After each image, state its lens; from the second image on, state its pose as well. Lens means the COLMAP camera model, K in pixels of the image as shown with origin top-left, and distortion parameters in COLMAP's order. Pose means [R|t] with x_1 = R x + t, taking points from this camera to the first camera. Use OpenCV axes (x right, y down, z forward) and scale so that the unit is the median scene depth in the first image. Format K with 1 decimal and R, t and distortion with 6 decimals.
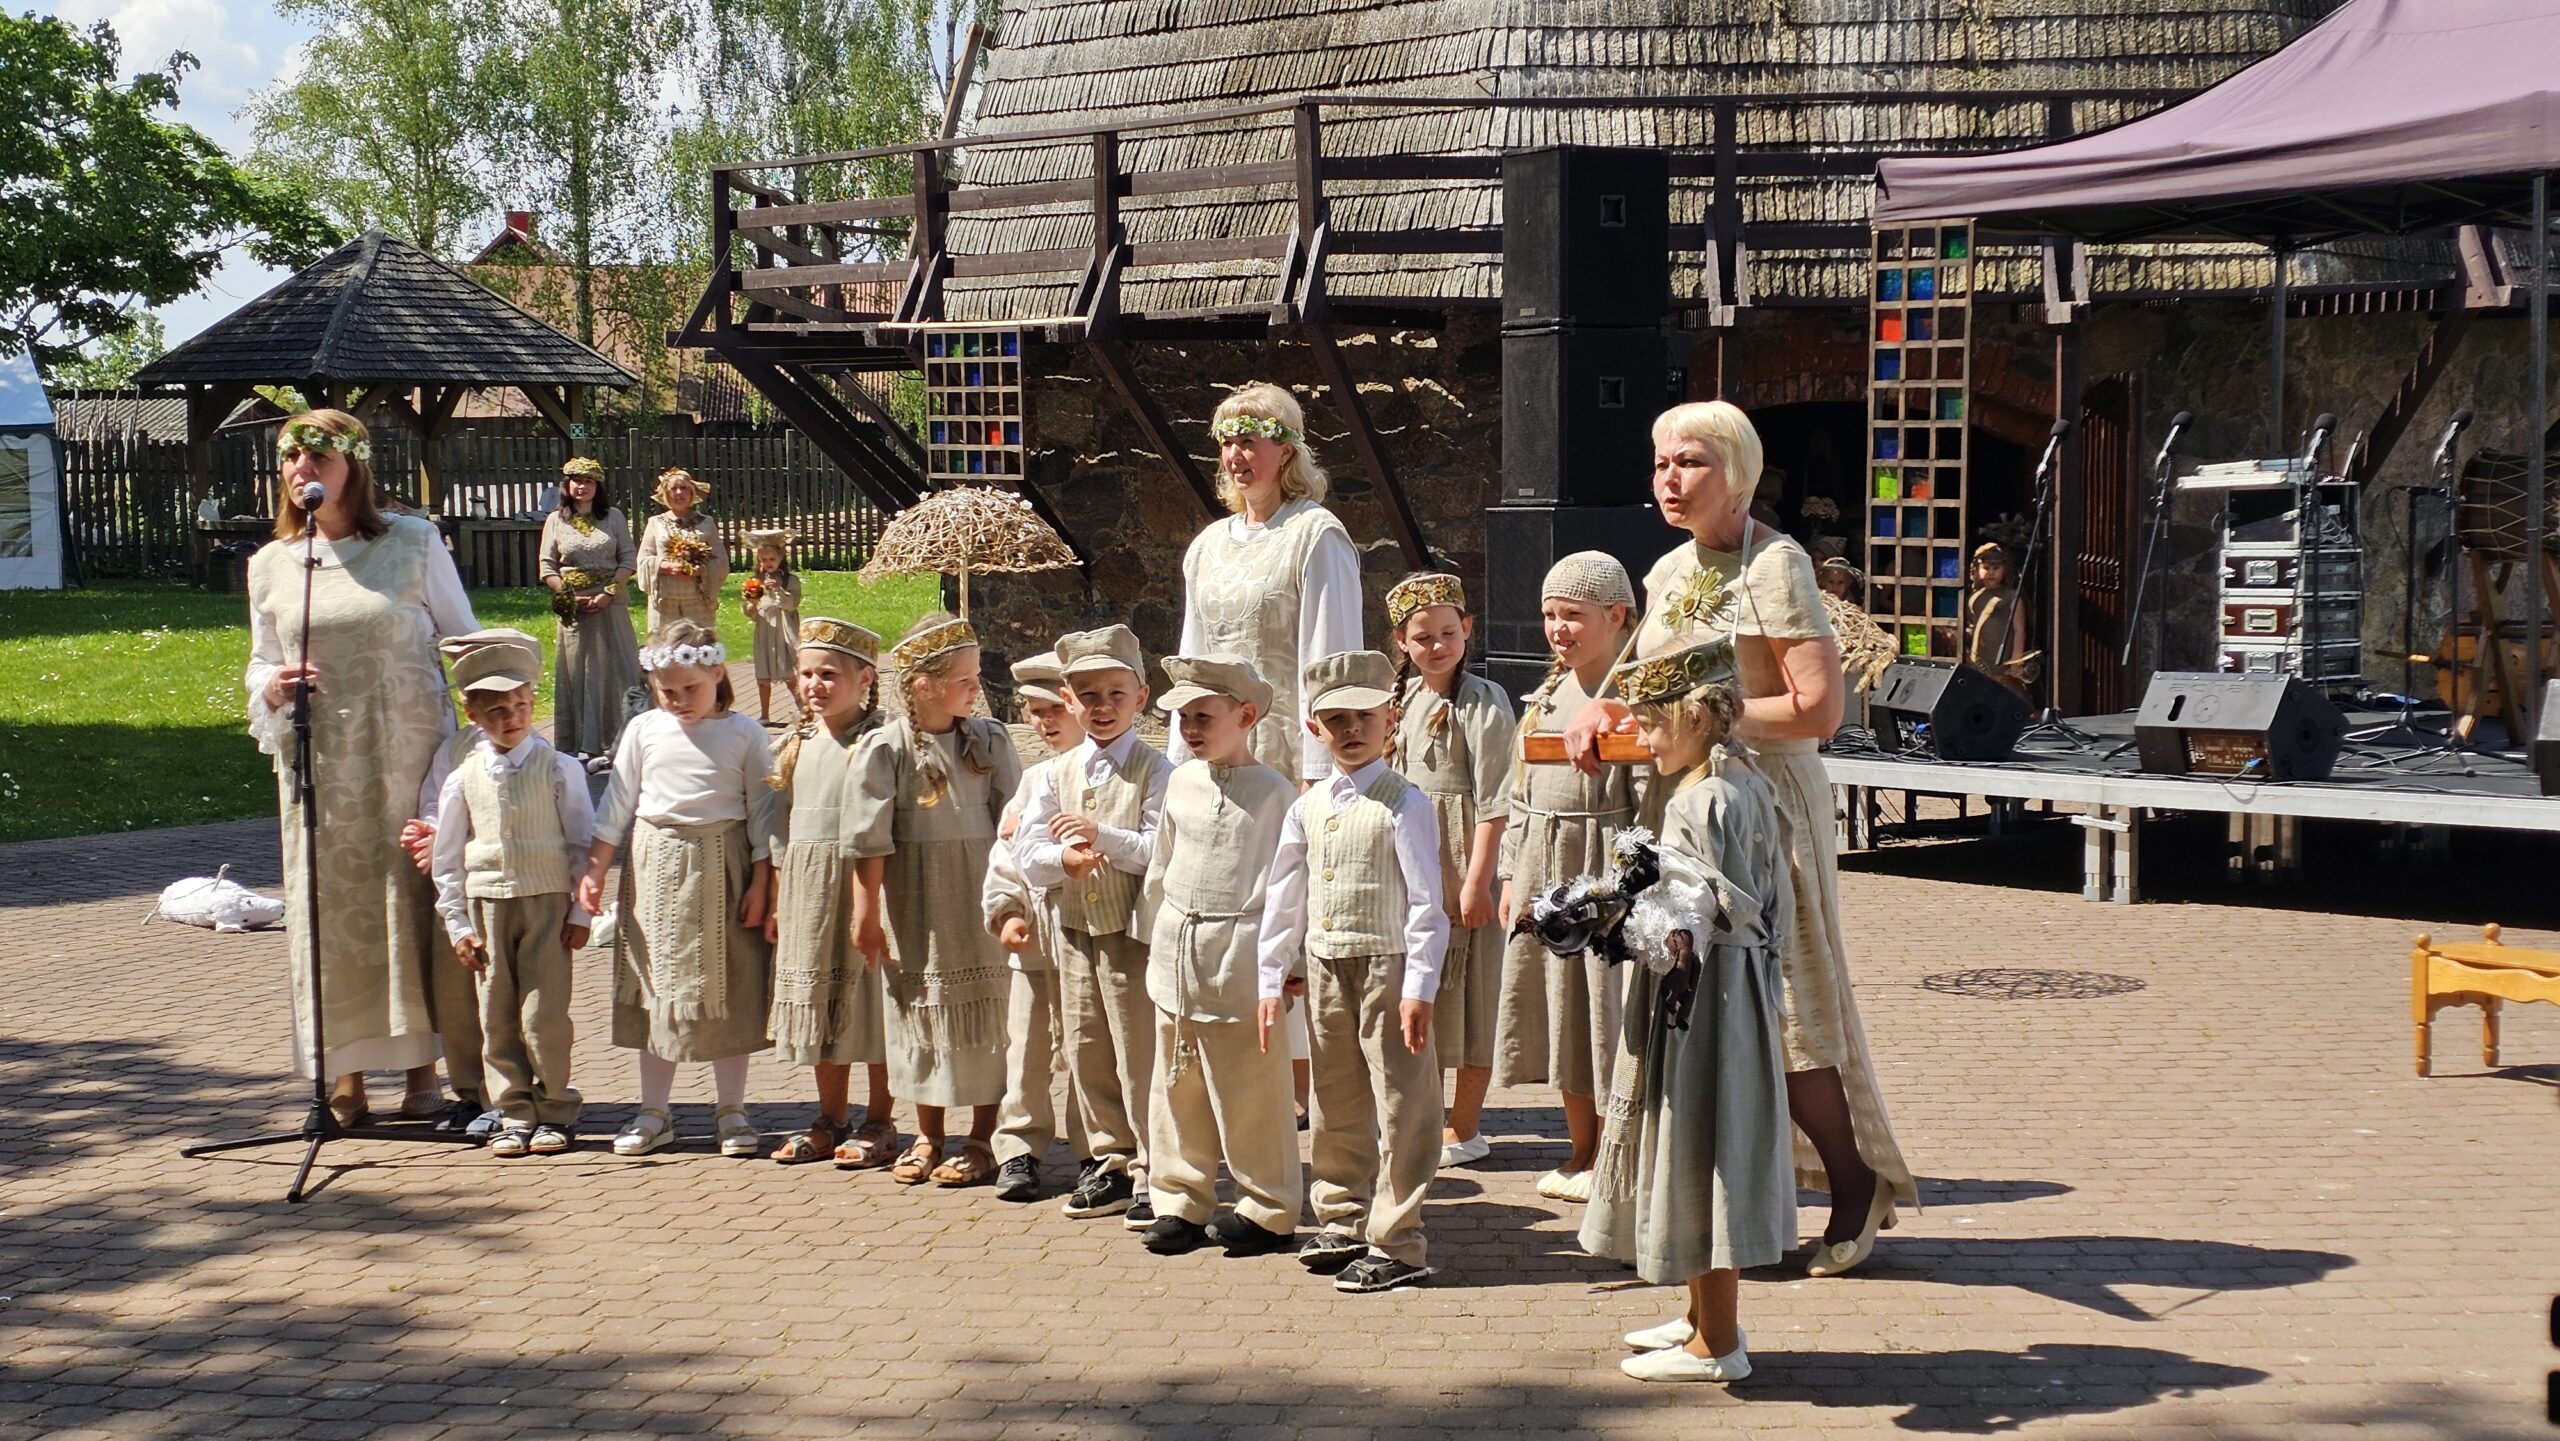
lens RADIAL K [[3241.0, 0, 1329.6], [0, 3241.0, 767.0], [0, 0, 1]] dist [0.220610, -0.741142]
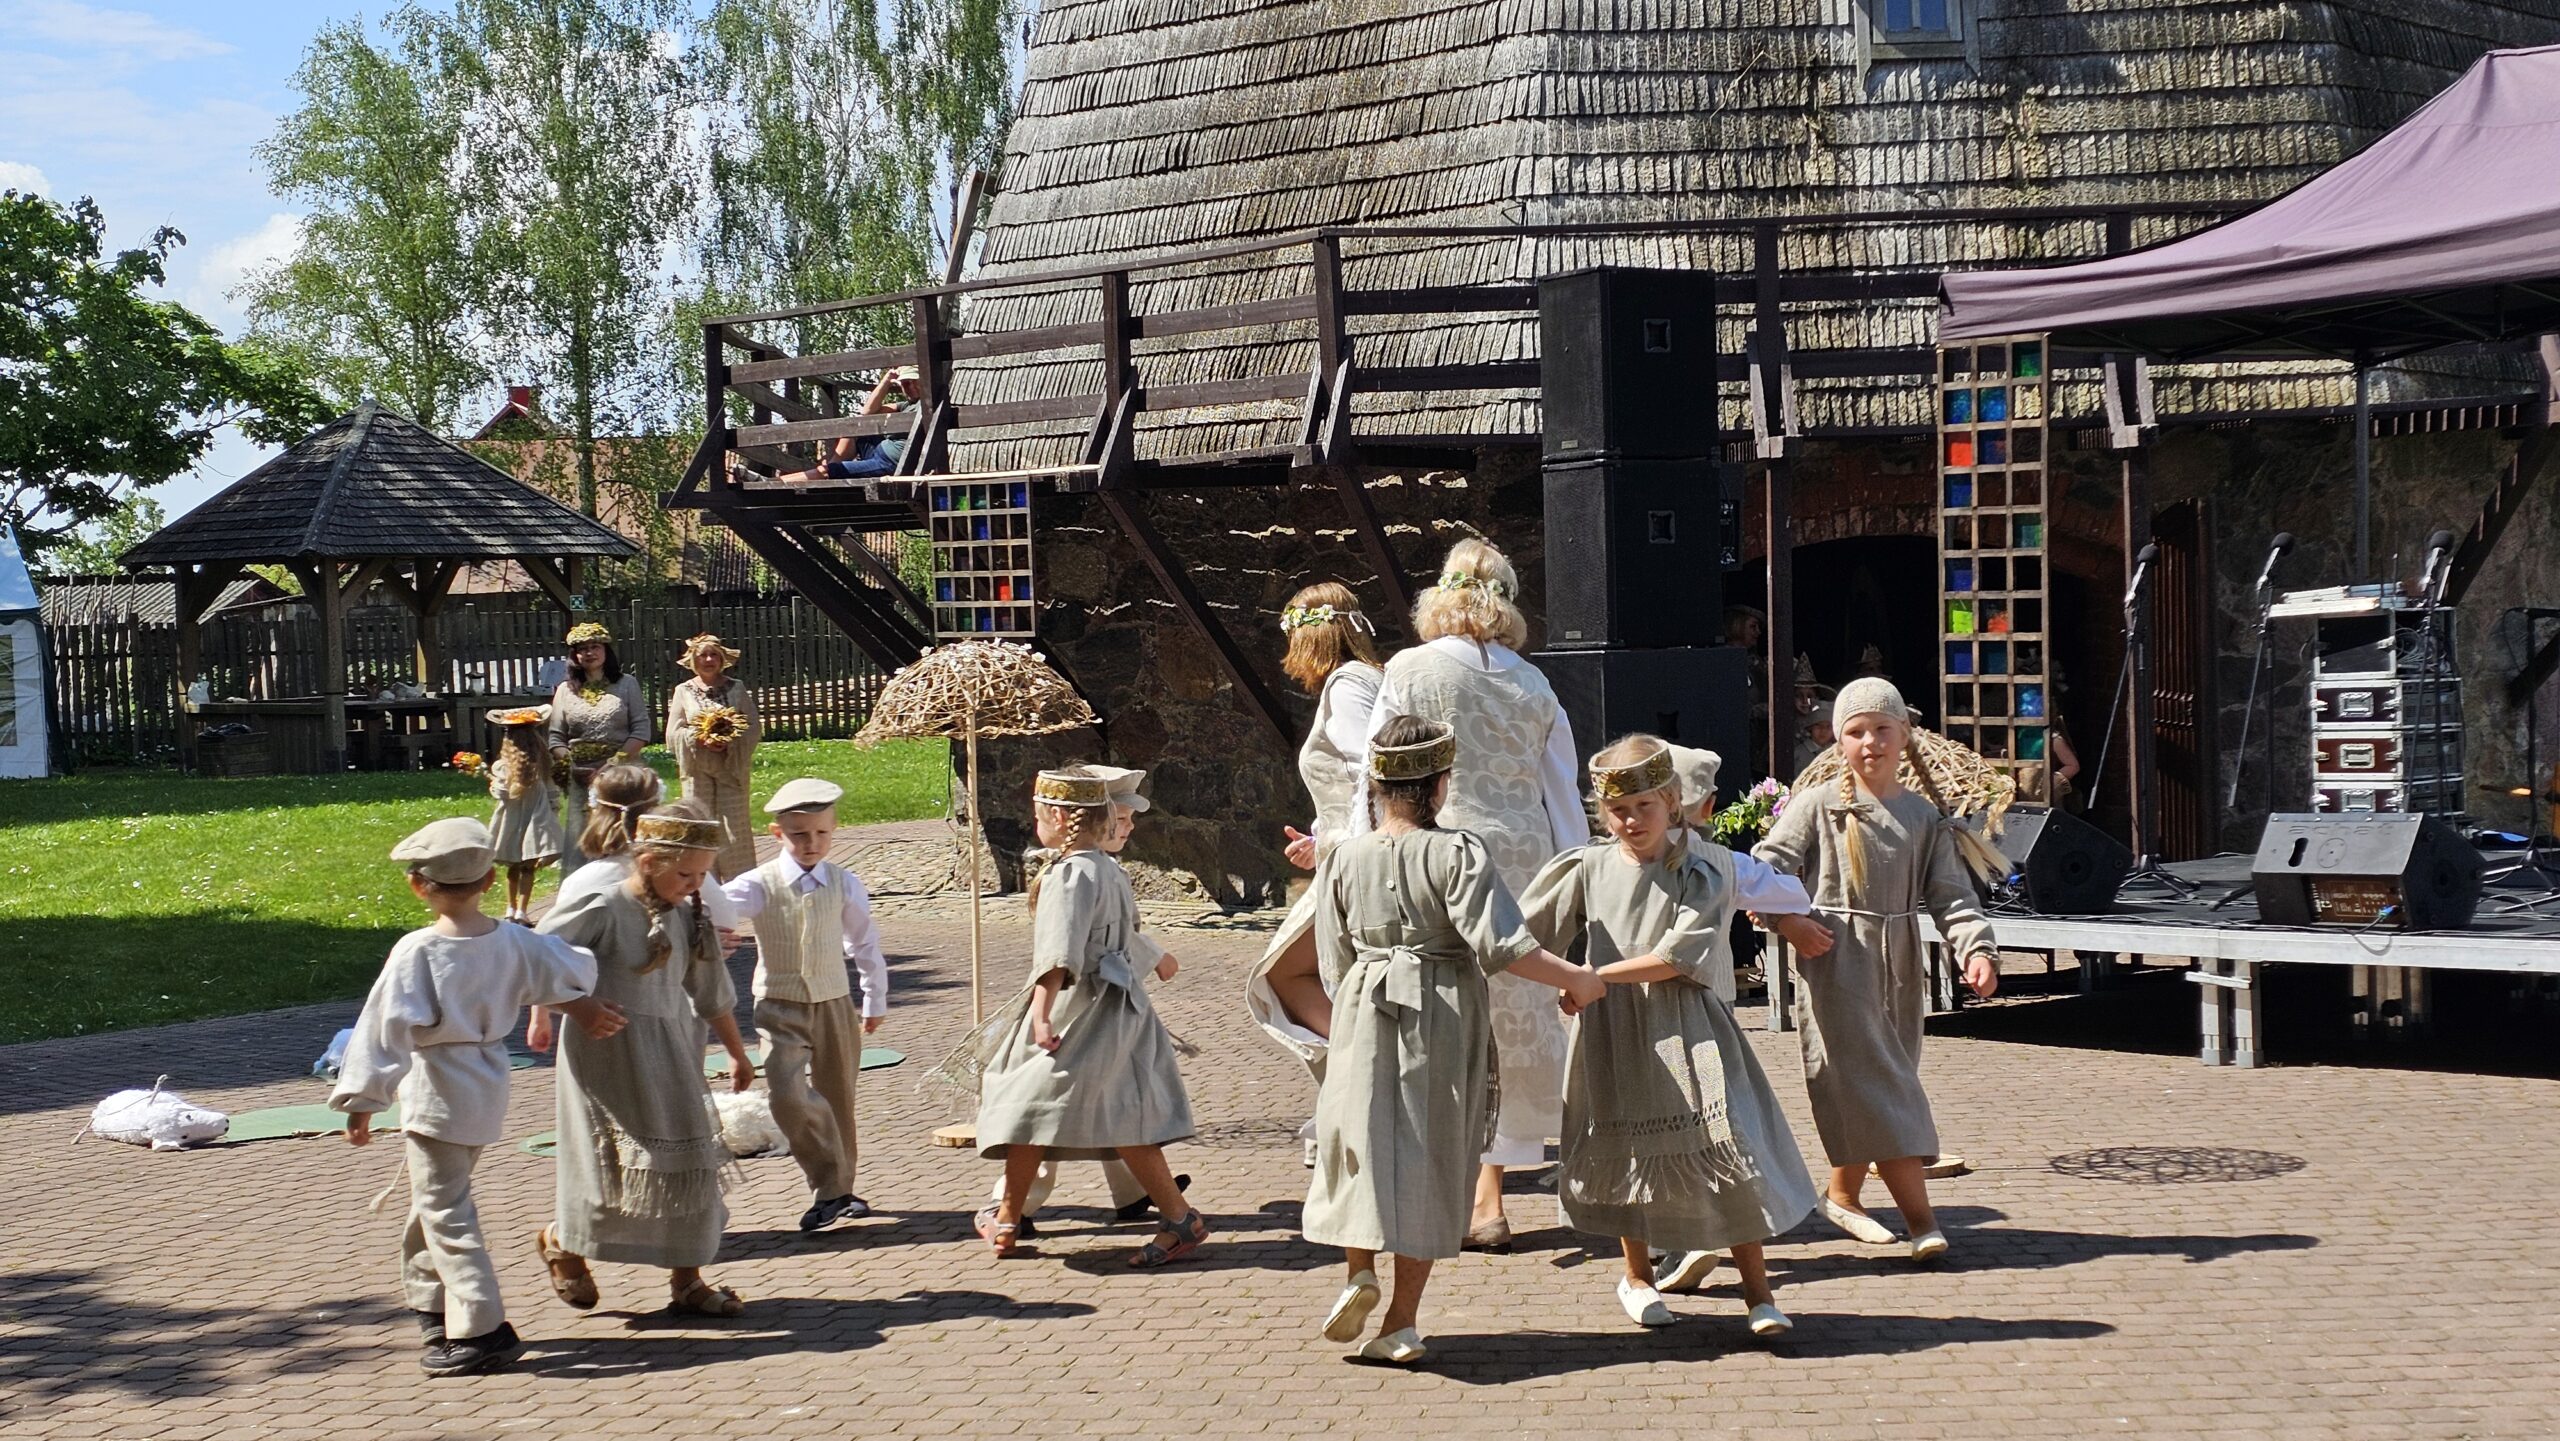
lens RADIAL K [[3266.0, 0, 1369.6], [0, 3266.0, 773.3], [0, 0, 1]] dist [0.218019, -0.708726]
pose [[0.999705, -0.023192, 0.007211, -0.004471], [0.023501, 0.998652, -0.046288, -0.002078], [-0.006127, 0.046444, 0.998902, 0.047633]]
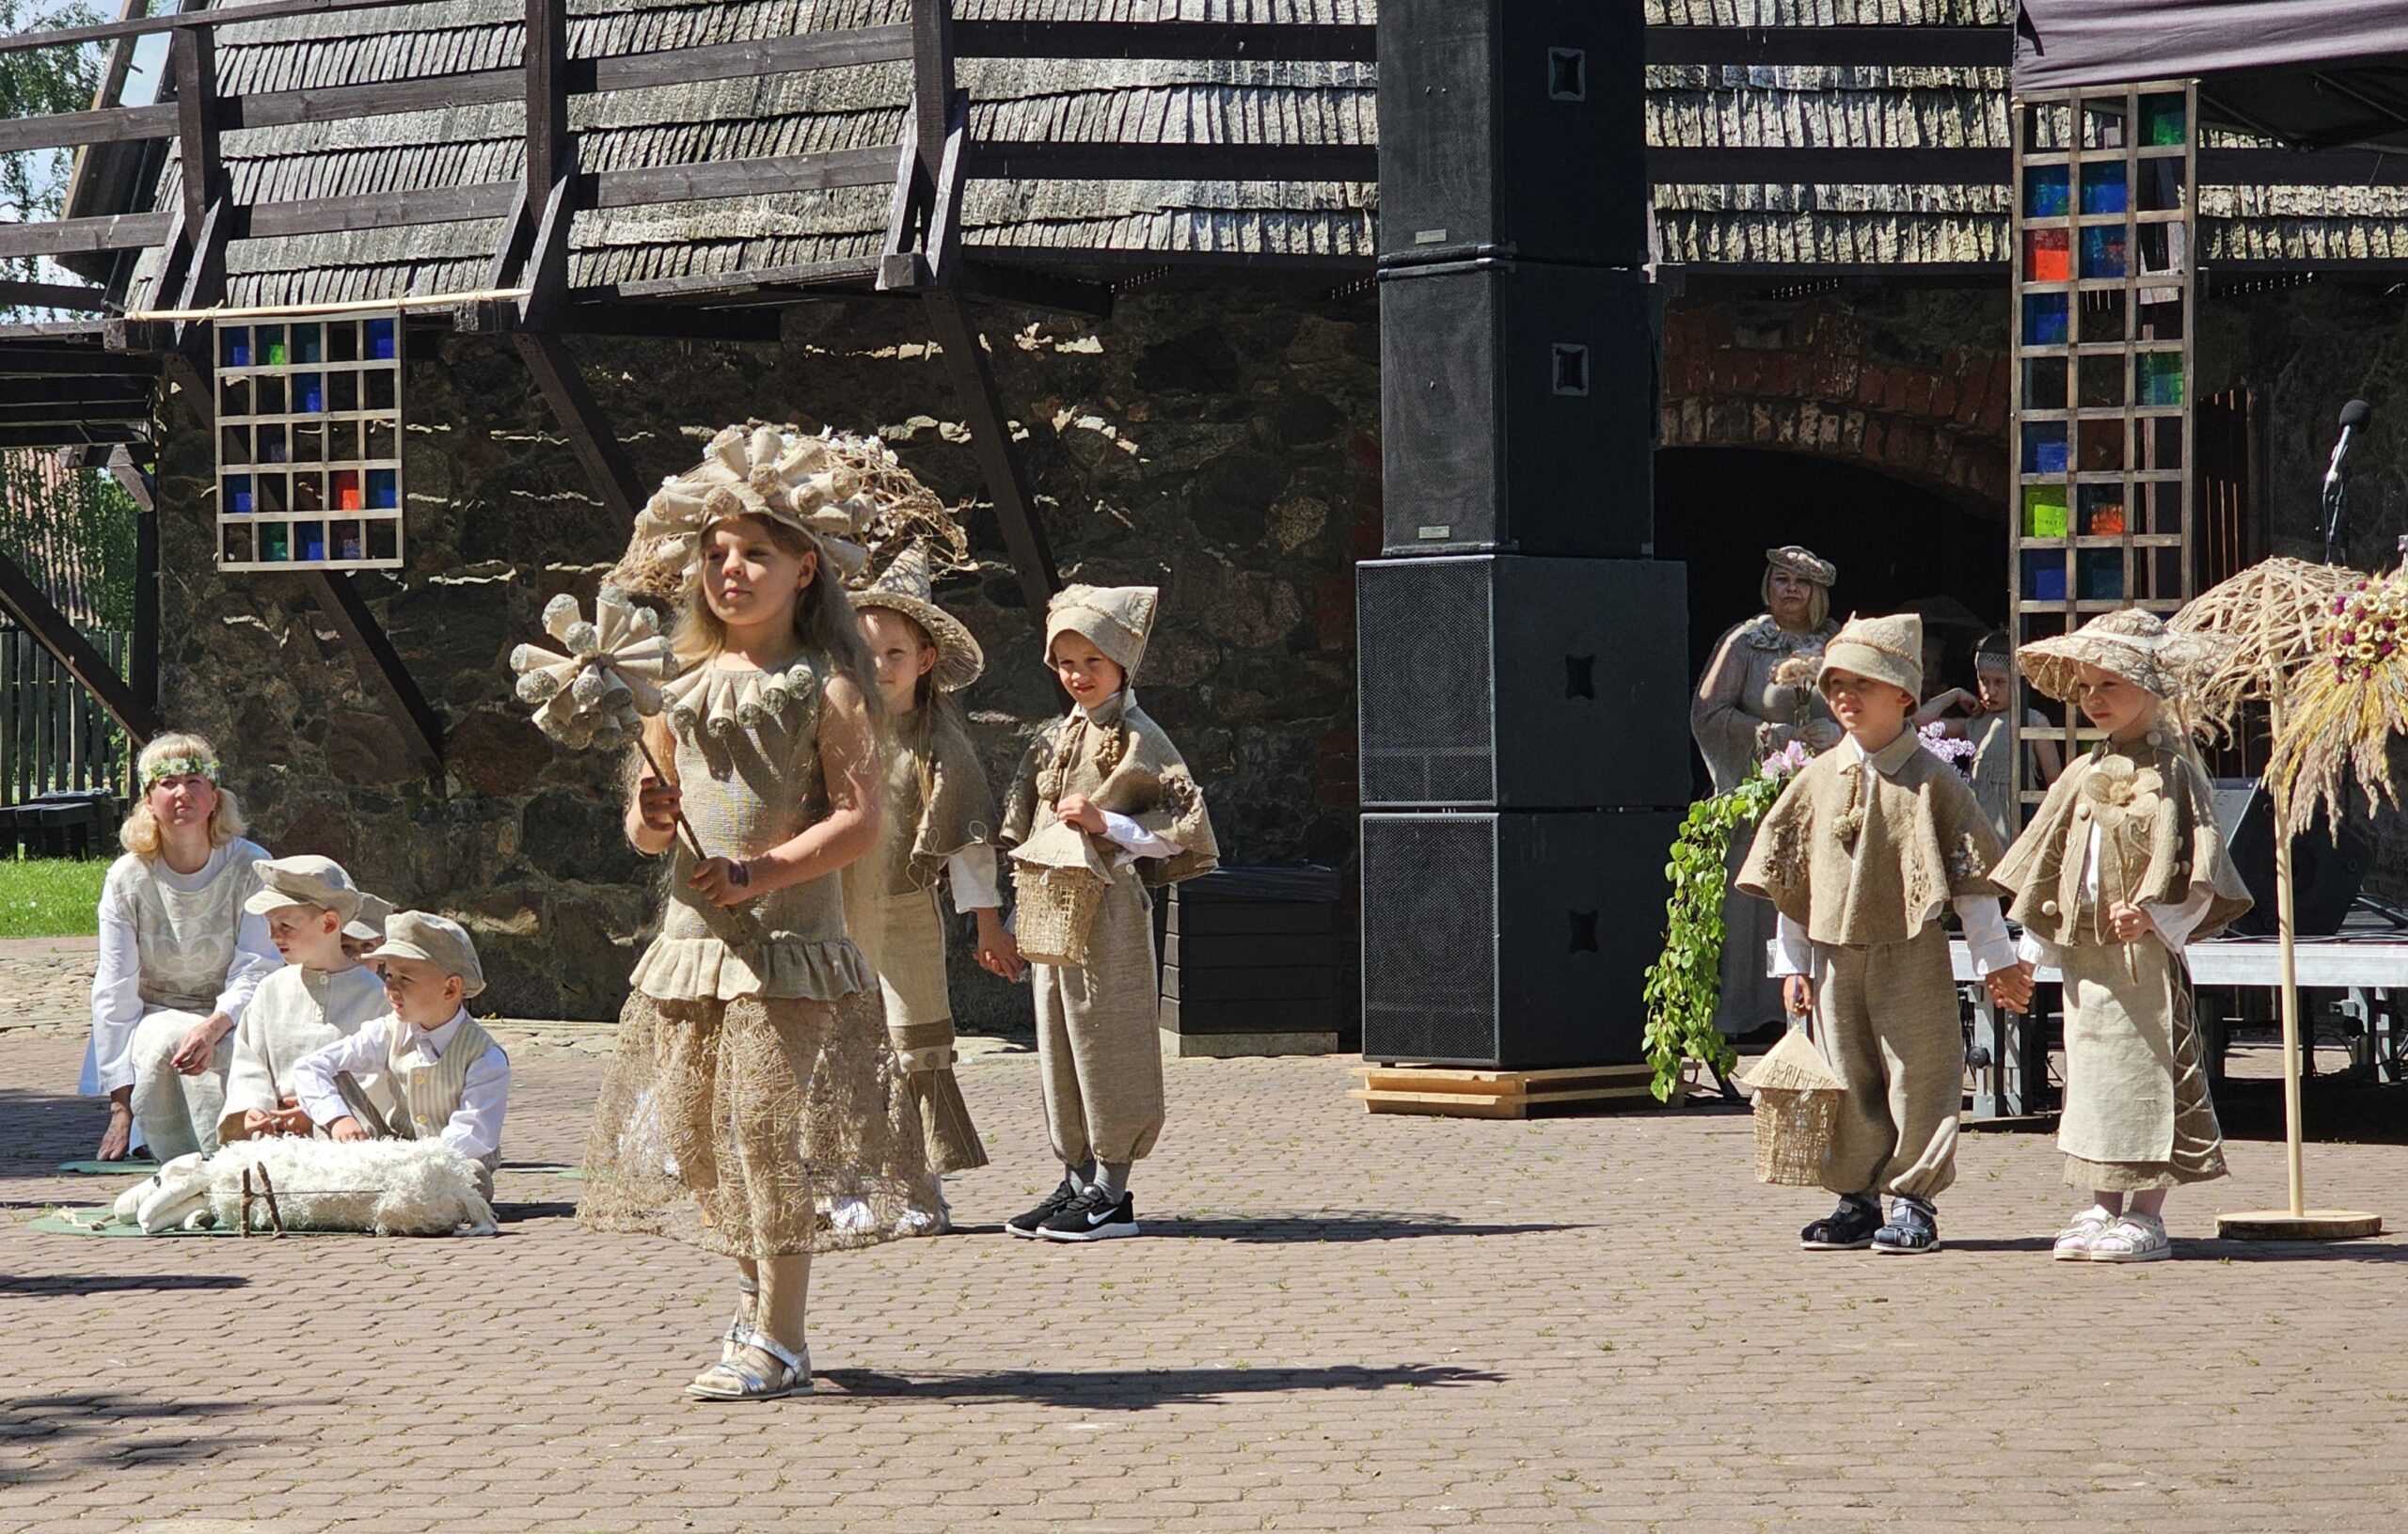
lens RADIAL K [[5441.7, 0, 1111.9], [0, 5441.7, 770.0], [0, 0, 1]] dist [-0.199095, 3.649574]
pose [[0.988917, -0.004786, 0.148389, -0.112793], [0.017375, 0.996343, -0.083656, 0.031696], [-0.147446, 0.085308, 0.985384, 0.022705]]
